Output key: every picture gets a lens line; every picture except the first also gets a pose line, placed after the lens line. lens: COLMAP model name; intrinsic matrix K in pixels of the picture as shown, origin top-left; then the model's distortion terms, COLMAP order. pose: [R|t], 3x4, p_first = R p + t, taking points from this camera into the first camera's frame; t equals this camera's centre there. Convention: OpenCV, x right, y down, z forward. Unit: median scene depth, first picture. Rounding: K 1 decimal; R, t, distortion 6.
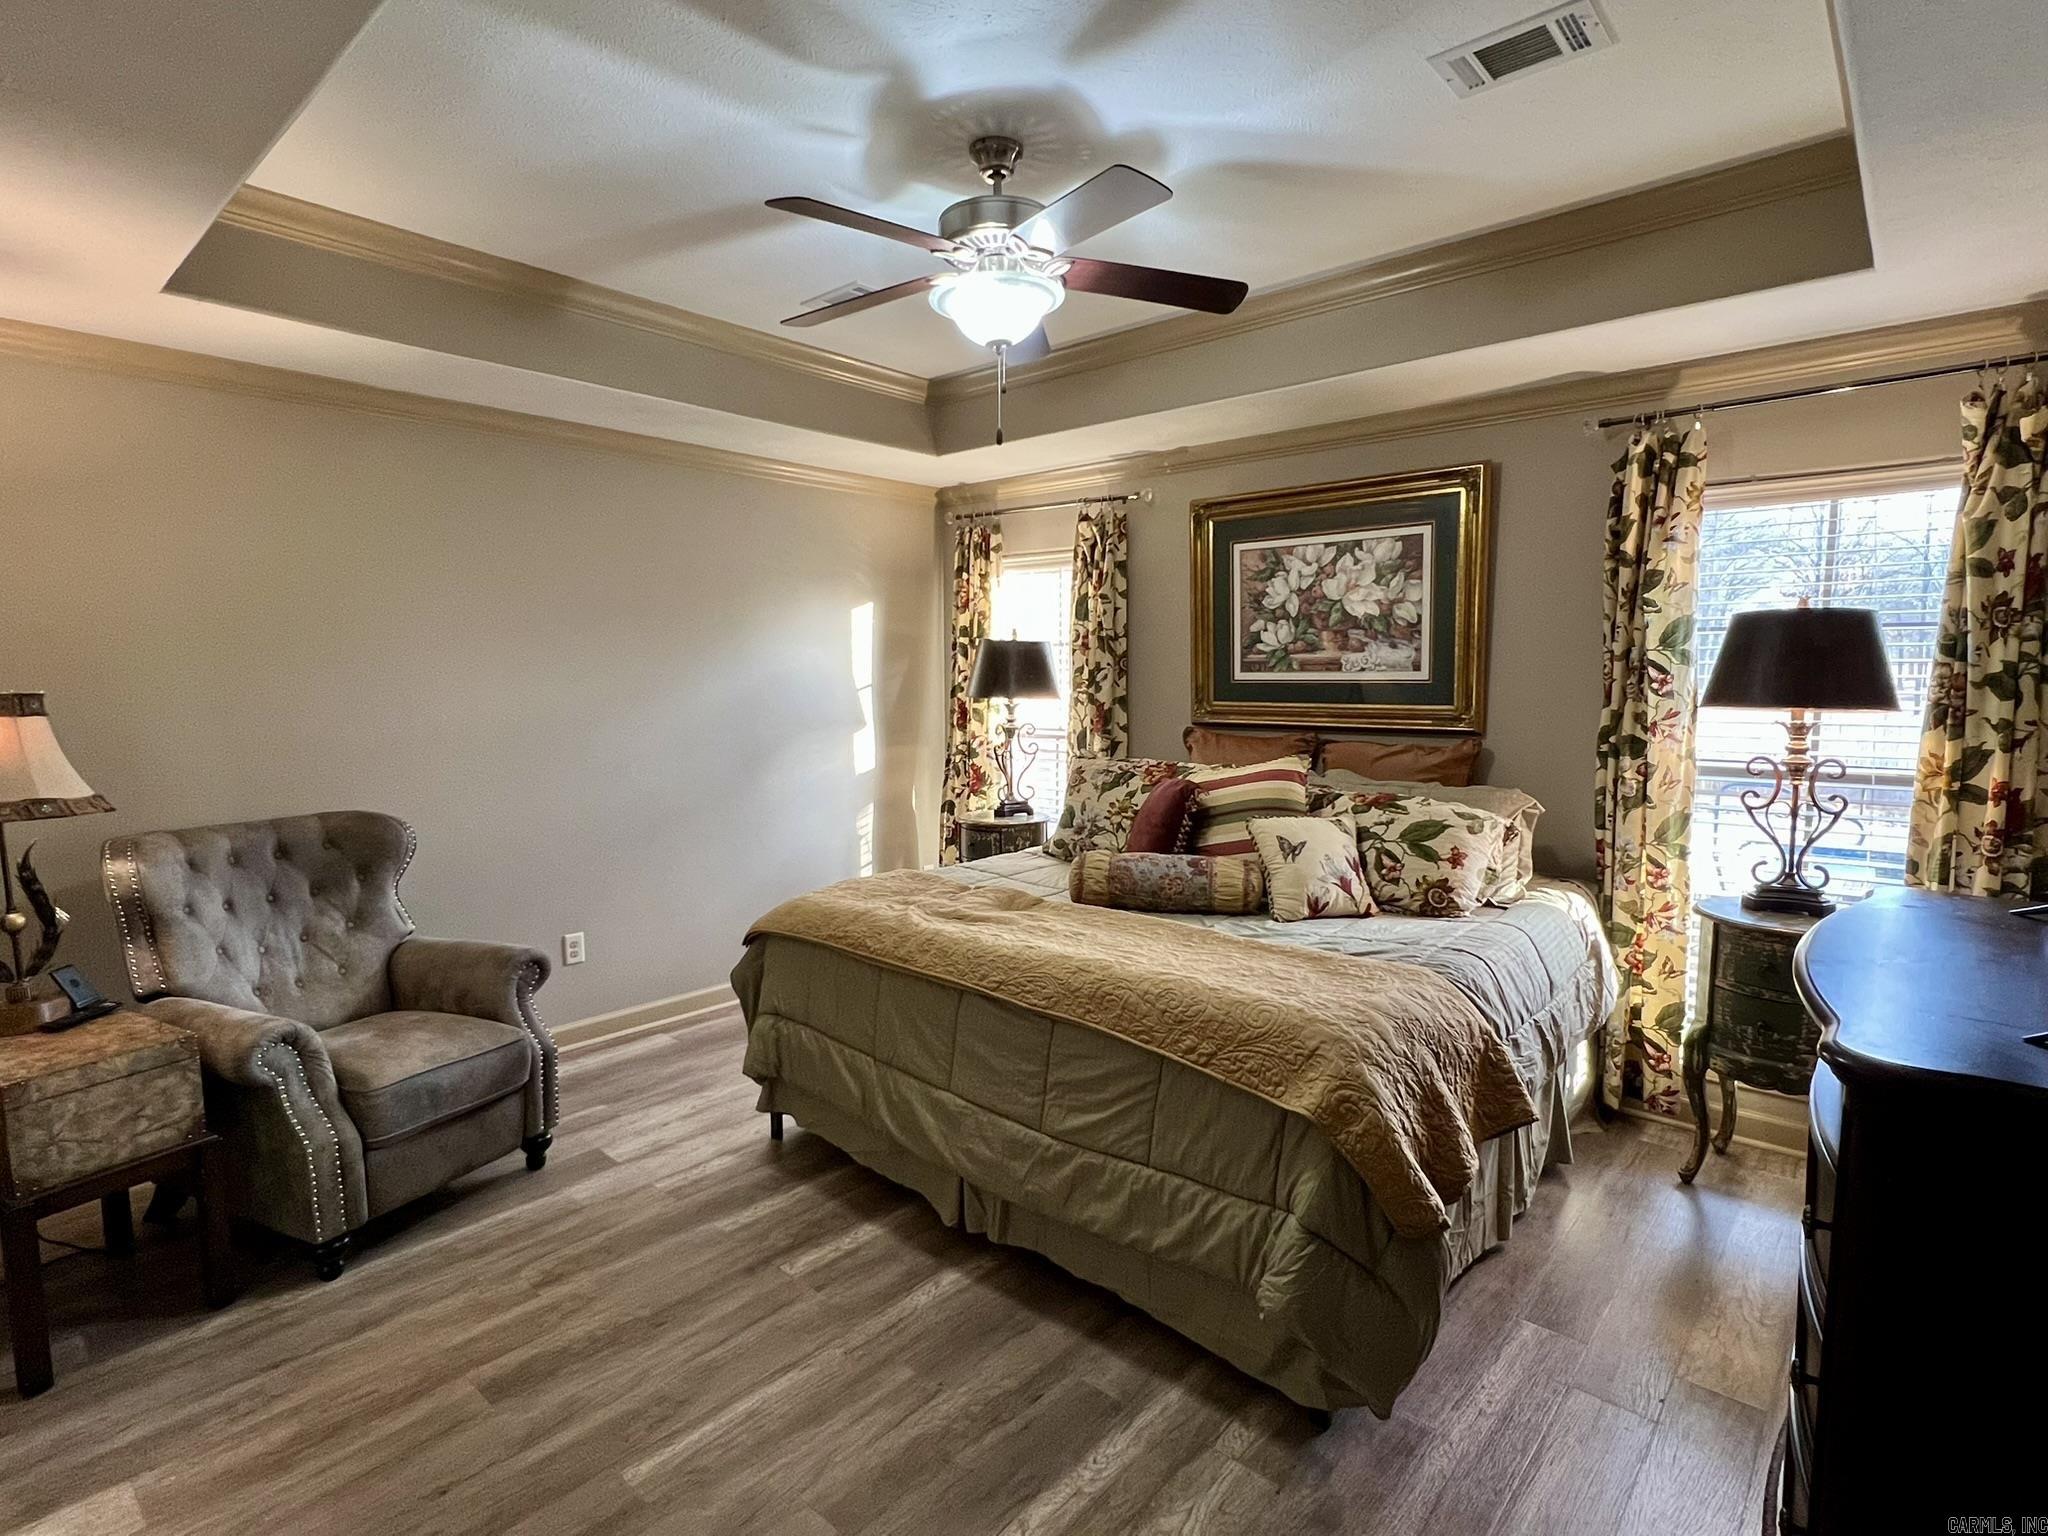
lens RADIAL K [[1023.8, 0, 1025.1], [0, 1023.8, 779.5], [0, 0, 1]] dist [-0.000539, 0.000573]
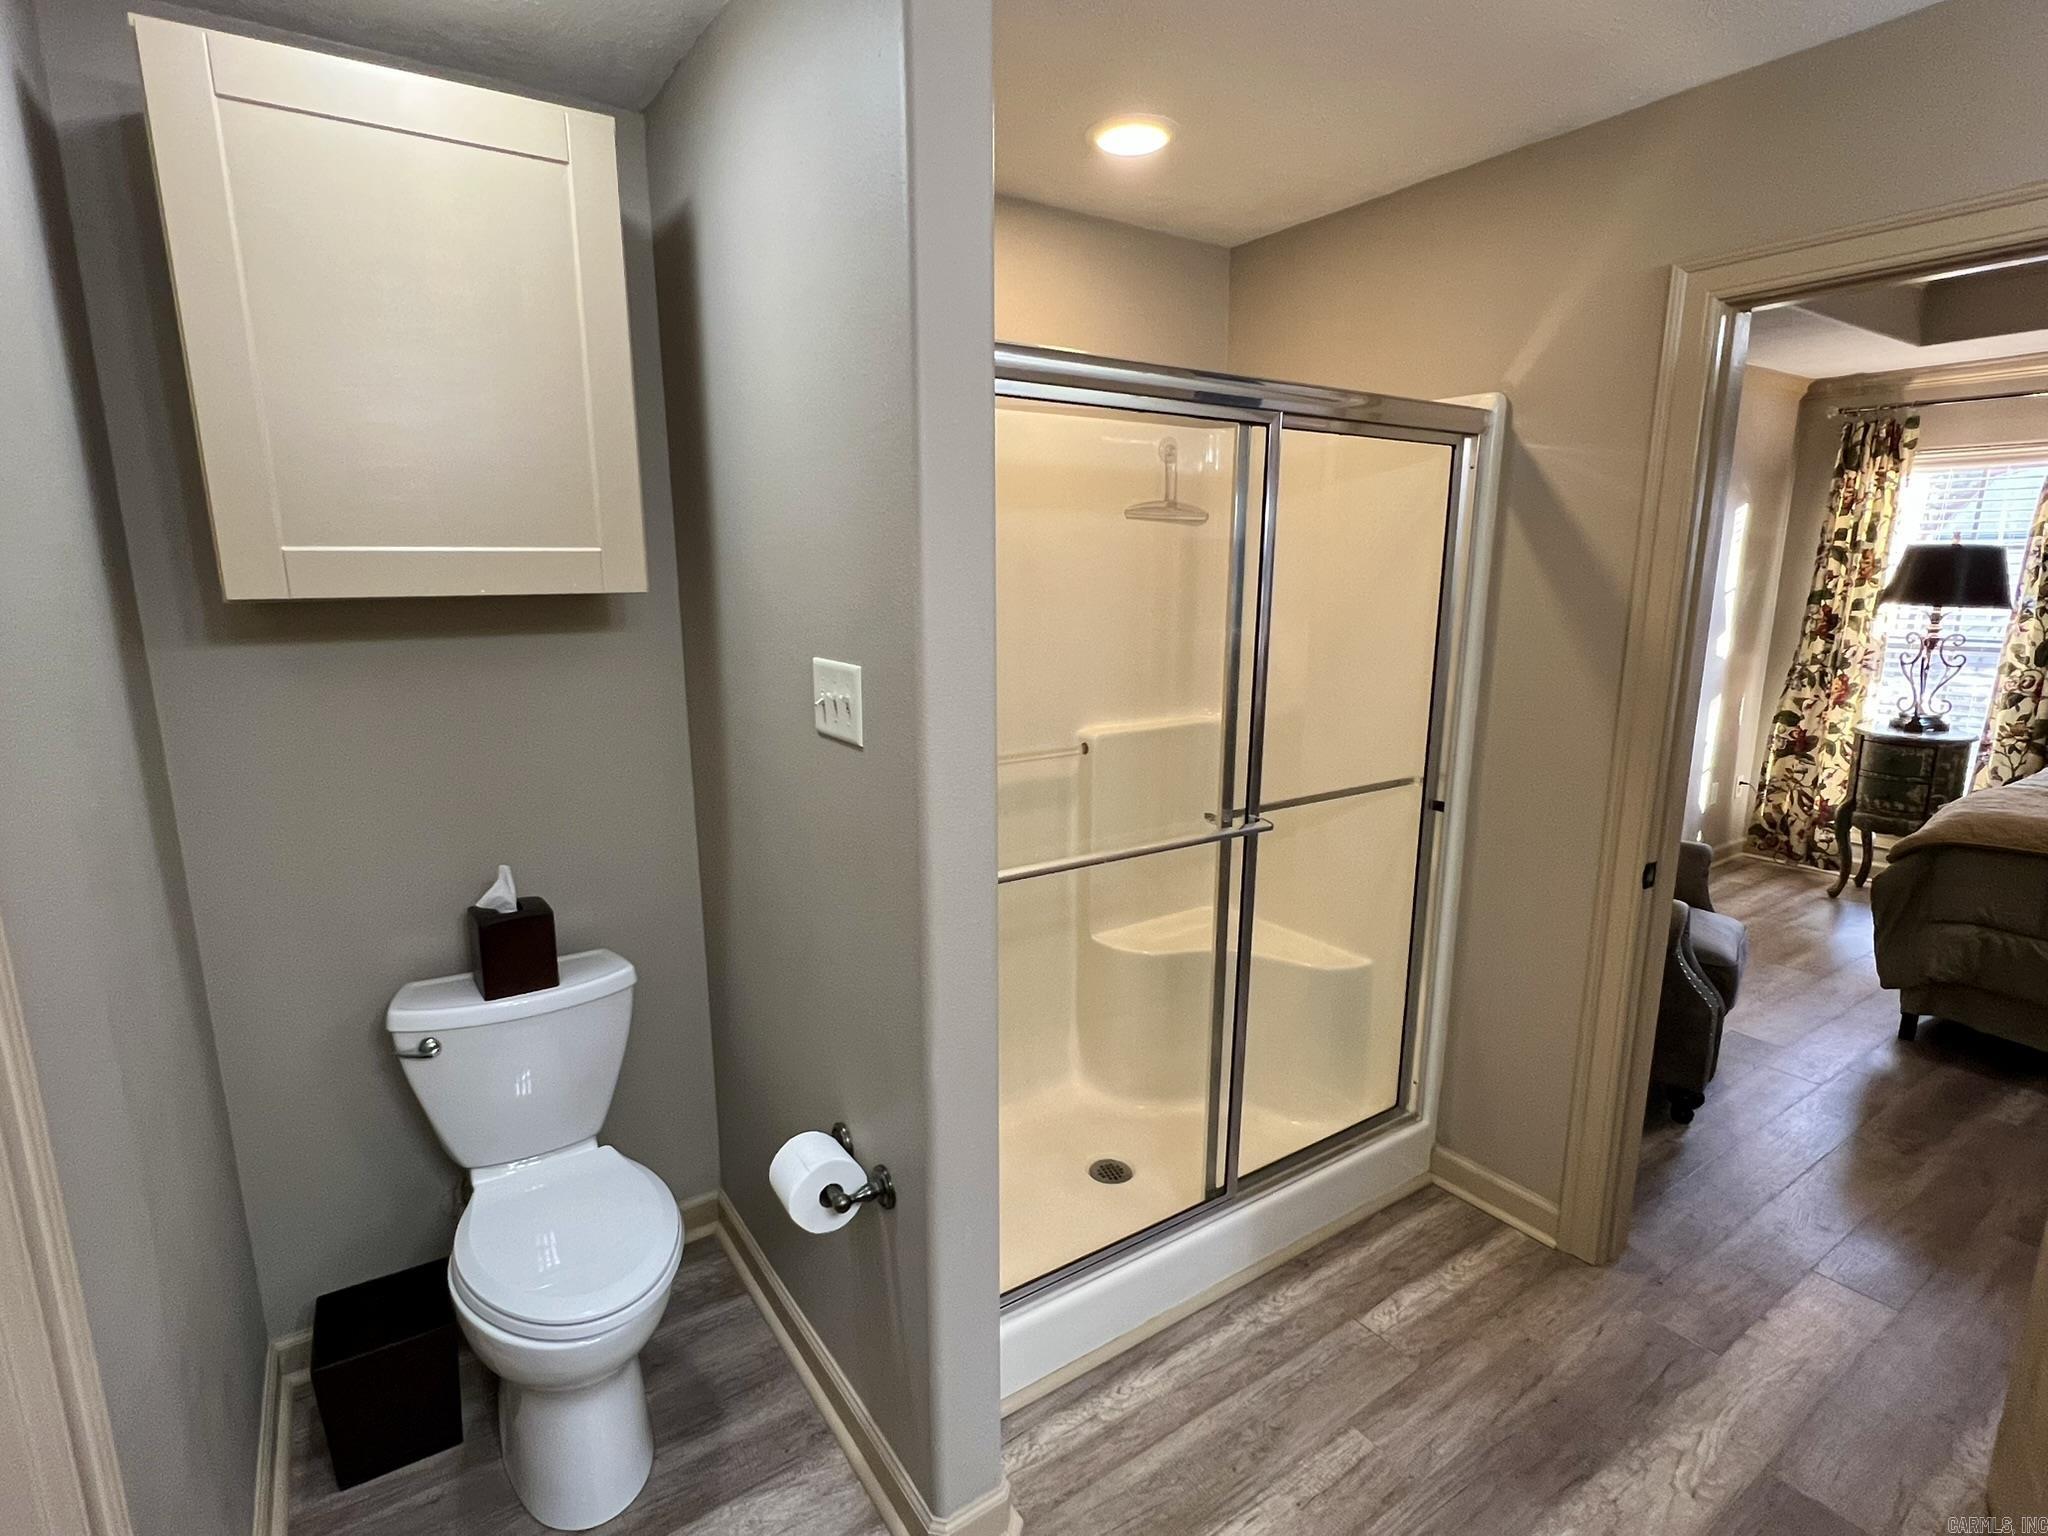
lens RADIAL K [[1023.8, 0, 1020.8], [0, 1023.8, 773.3], [0, 0, 1]] dist [-0.000539, 0.000573]
pose [[0.968196, 0.049023, -0.245343, -0.734520], [-0.025010, 0.994668, 0.100051, 0.000132], [0.248940, -0.090733, 0.964260, -0.170522]]
